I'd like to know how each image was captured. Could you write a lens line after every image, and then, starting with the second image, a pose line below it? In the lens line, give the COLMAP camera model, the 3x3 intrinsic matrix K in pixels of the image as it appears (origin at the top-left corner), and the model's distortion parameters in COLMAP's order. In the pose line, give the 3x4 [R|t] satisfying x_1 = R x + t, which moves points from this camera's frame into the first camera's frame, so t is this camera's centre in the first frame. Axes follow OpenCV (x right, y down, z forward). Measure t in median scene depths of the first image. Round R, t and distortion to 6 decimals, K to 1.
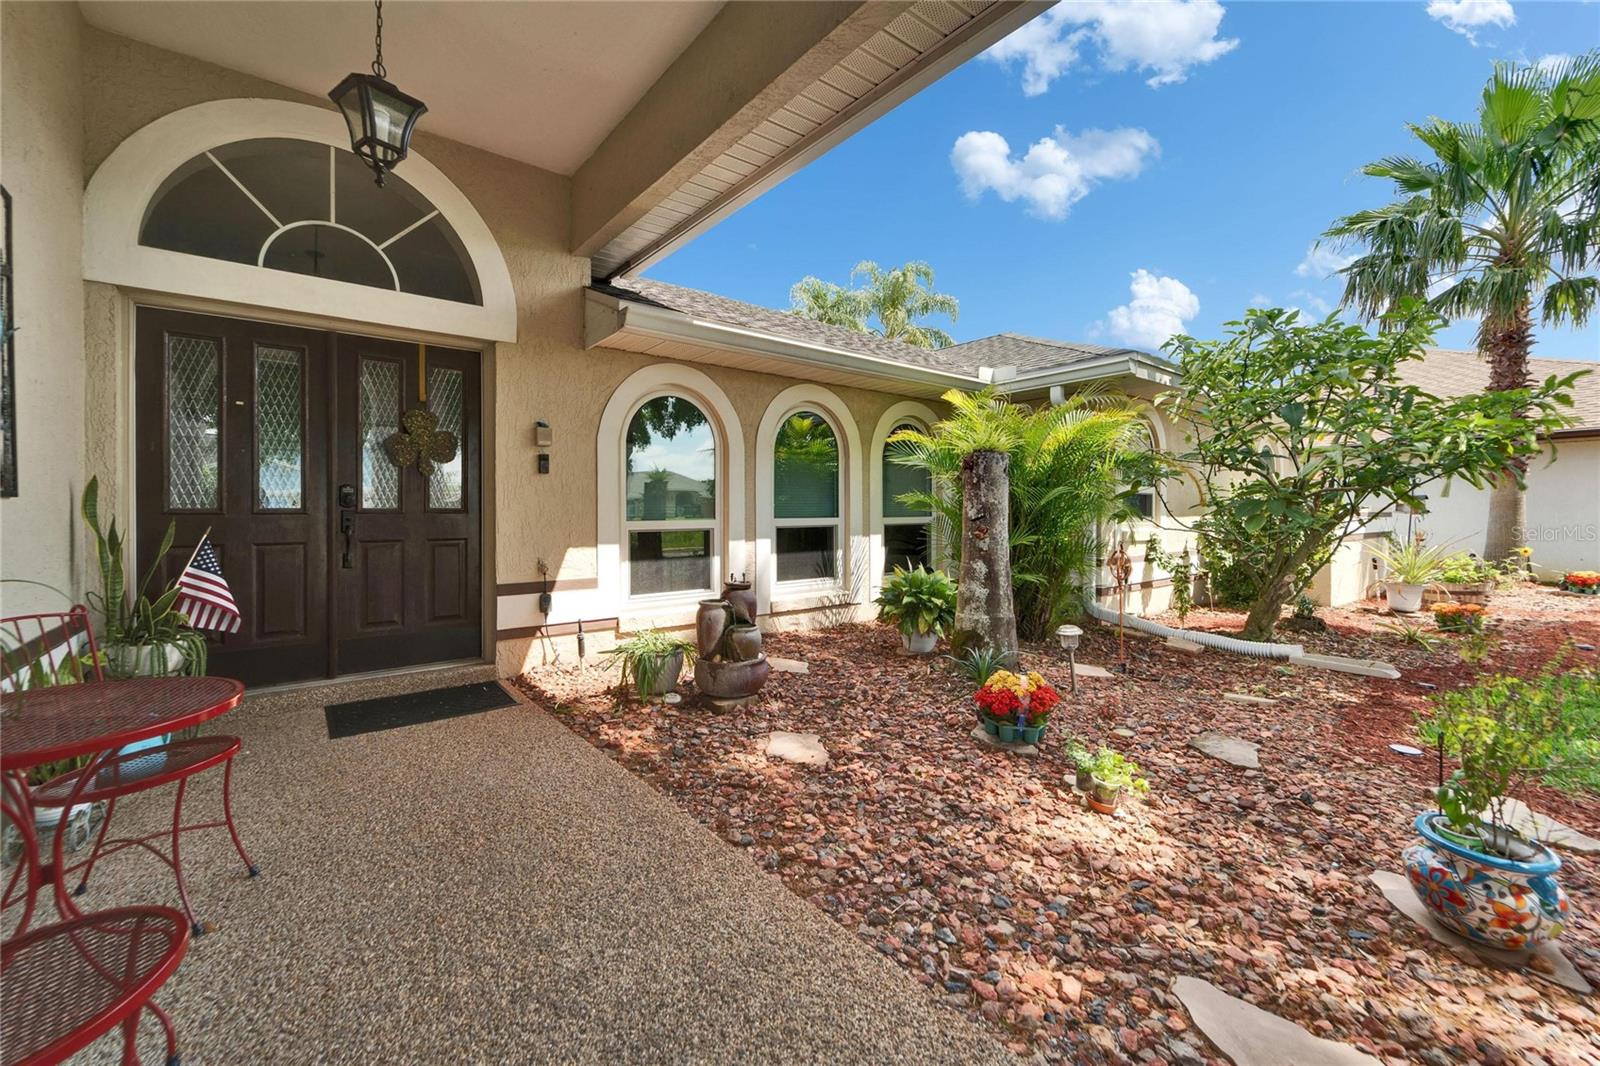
lens RADIAL K [[650.9, 0, 796.7], [0, 650.9, 513.9], [0, 0, 1]] dist [0.000468, 0.000073]
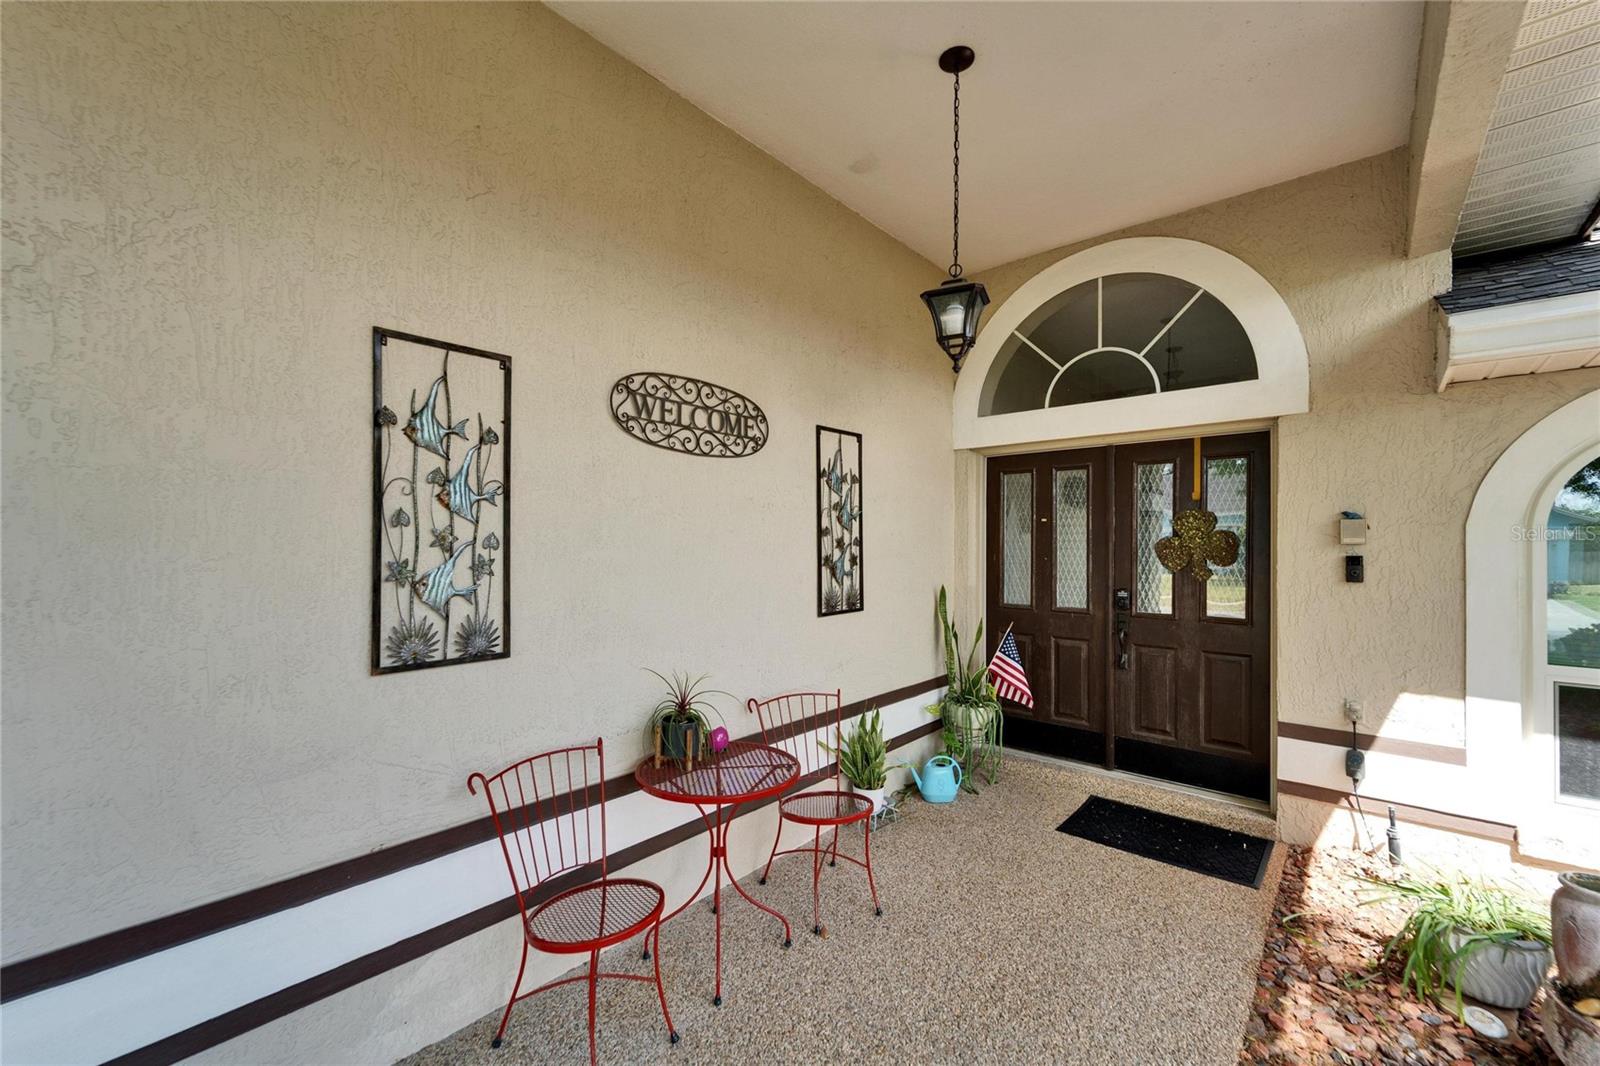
lens RADIAL K [[650.0, 0, 791.9], [0, 650.0, 537.4], [0, 0, 1]] dist [0.001473, -0.000261]
pose [[0.164408, -0.001883, -0.986391, 0.232429], [-0.008294, 0.999960, -0.003292, -0.111025], [0.986358, 0.008723, 0.164386, 0.284685]]
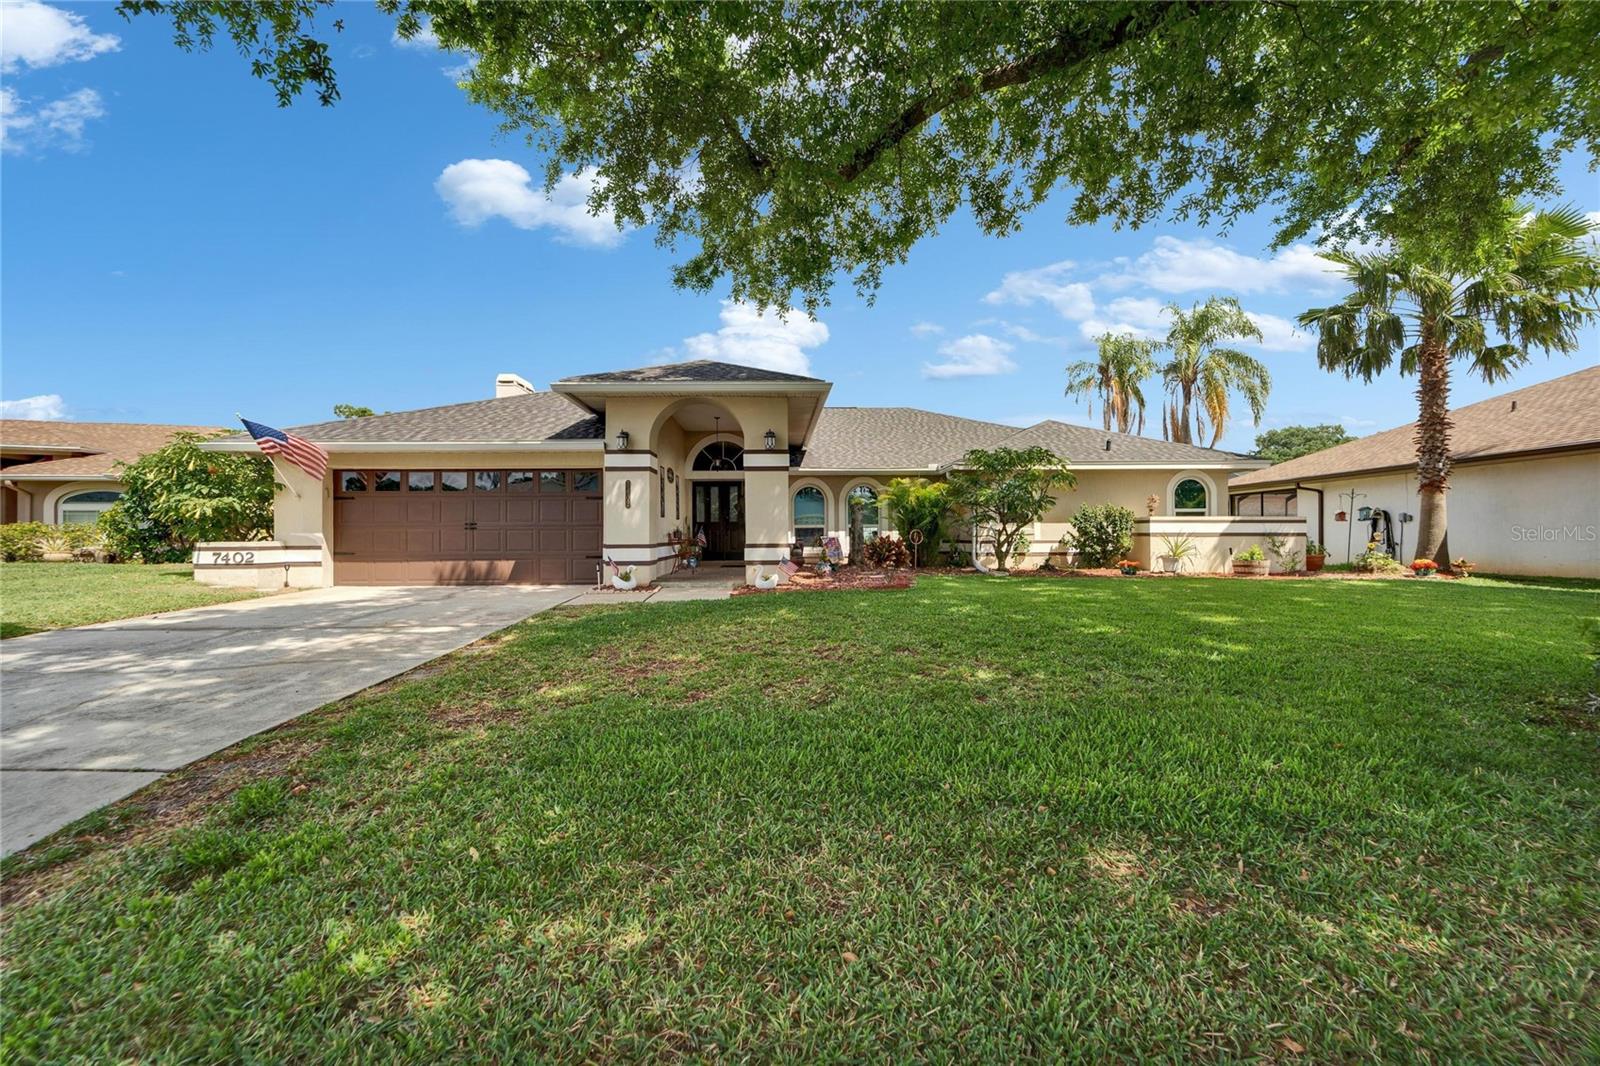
lens RADIAL K [[675.8, 0, 800.0], [0, 675.8, 533.0], [0, 0, 1]] dist [0.037151, 0.000086]
pose [[0.802285, -0.007668, -0.596892, 2.220214], [0.006628, 0.999970, -0.003937, 0.083177], [0.596904, -0.000798, 0.802312, -2.159123]]
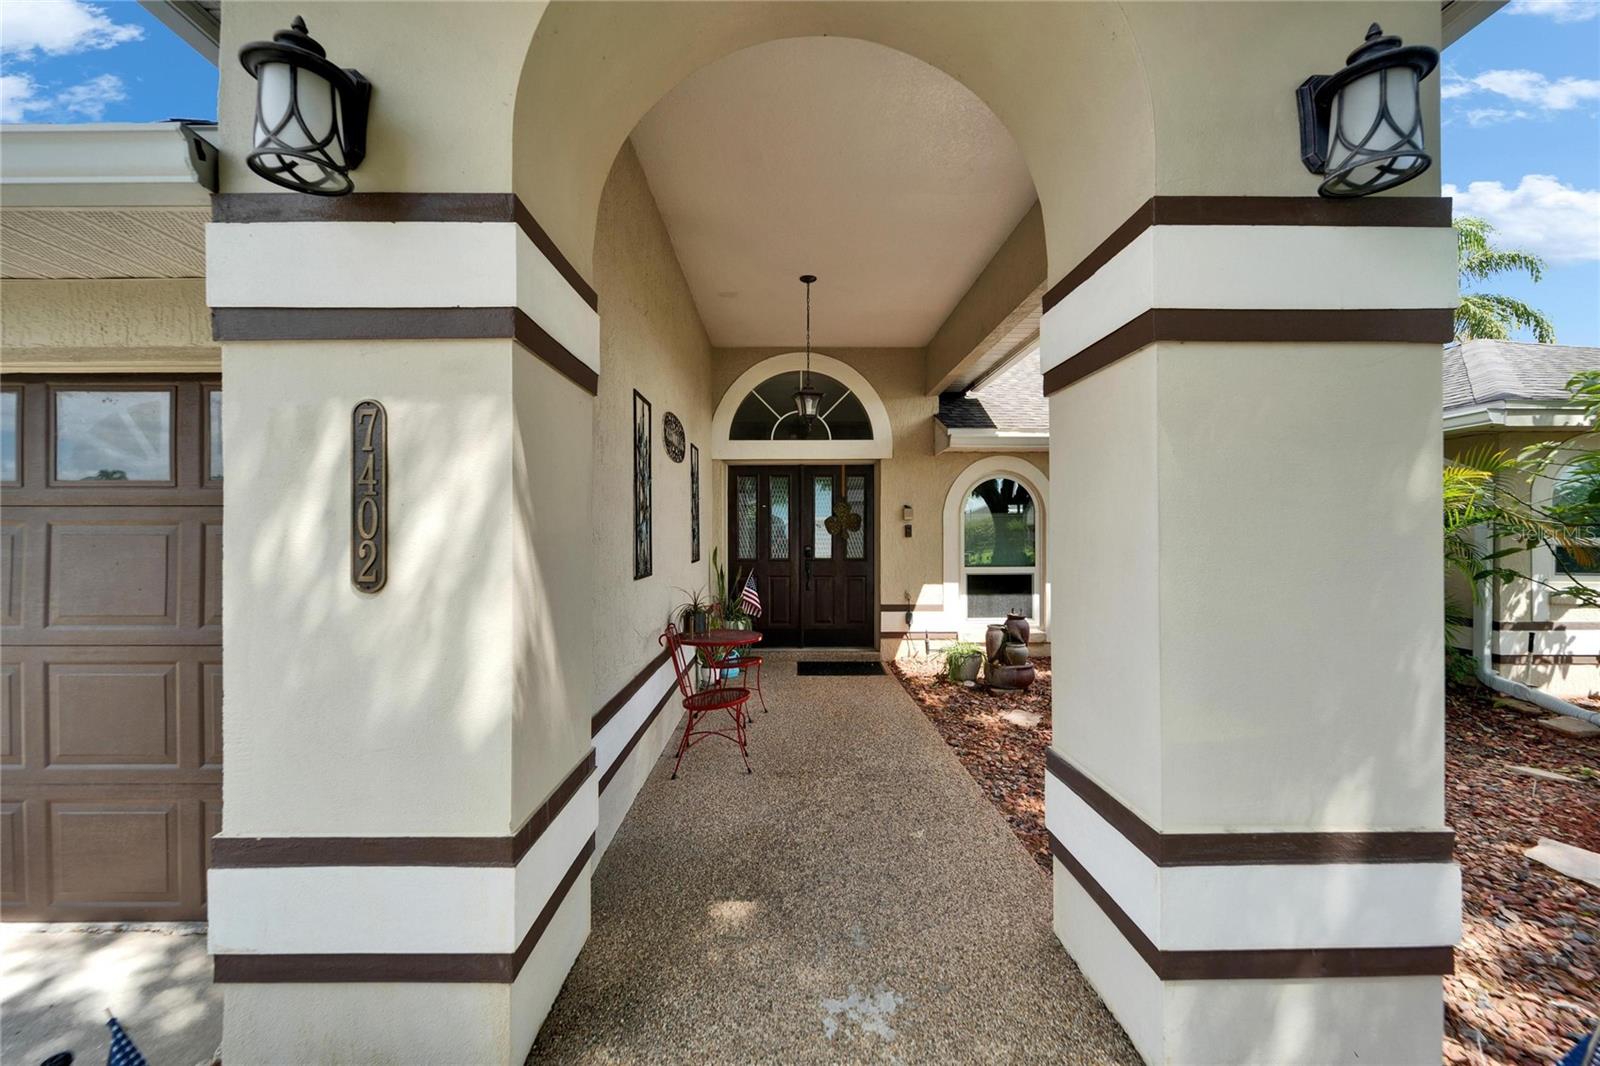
lens RADIAL K [[650.0, 0, 791.9], [0, 650.0, 537.4], [0, 0, 1]] dist [0.001473, -0.000261]
pose [[0.783883, 0.005657, -0.620883, 0.403602], [-0.003777, 0.999983, 0.004342, -0.071755], [0.620897, -0.001058, 0.783891, -0.459399]]
